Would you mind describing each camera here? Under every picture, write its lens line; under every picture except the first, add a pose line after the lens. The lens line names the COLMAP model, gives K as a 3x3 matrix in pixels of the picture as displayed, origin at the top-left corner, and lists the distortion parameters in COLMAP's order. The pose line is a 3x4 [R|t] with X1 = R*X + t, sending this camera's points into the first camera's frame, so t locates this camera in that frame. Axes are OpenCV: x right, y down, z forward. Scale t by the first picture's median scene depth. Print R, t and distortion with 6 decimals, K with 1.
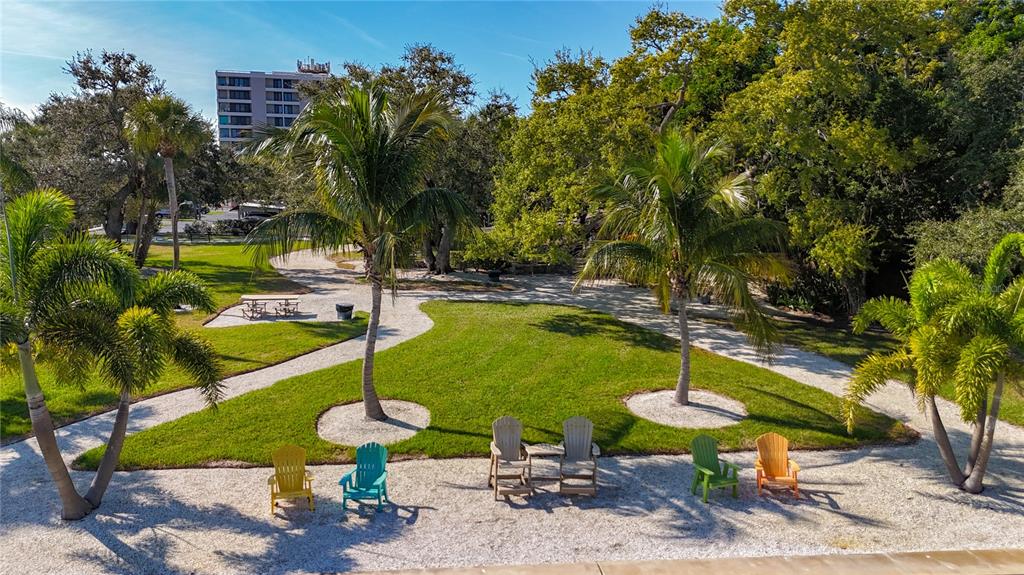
lens RADIAL K [[754.9, 0, 512.0], [0, 754.9, 287.5], [0, 0, 1]] dist [0.096469, -0.173676]
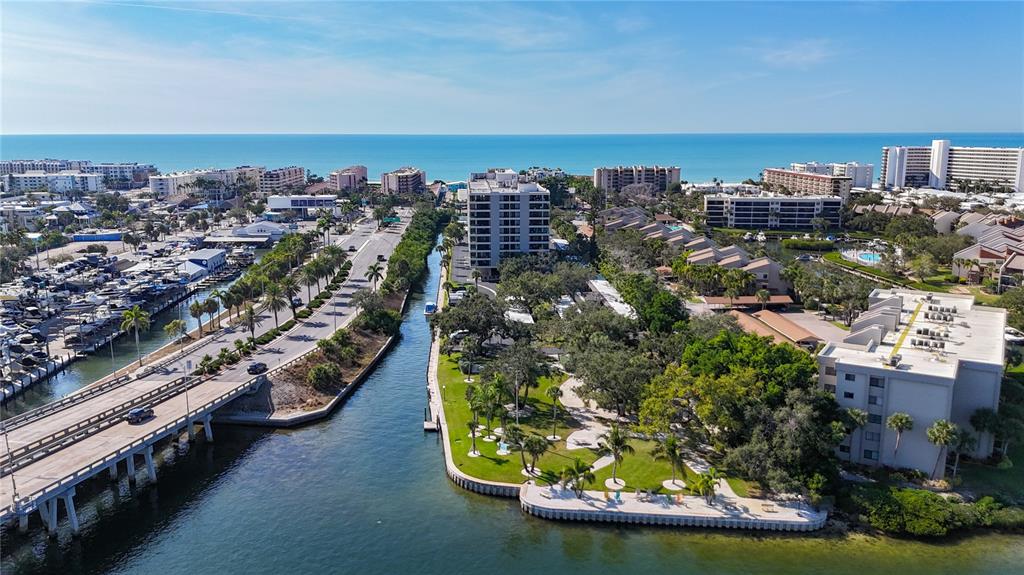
lens RADIAL K [[754.9, 0, 512.0], [0, 754.9, 287.5], [0, 0, 1]] dist [0.096469, -0.173676]
pose [[0.977696, 0.022818, -0.208784, 0.209263], [-0.013721, 0.998896, 0.044918, -1.477846], [0.209578, -0.041051, 0.976930, -4.485030]]
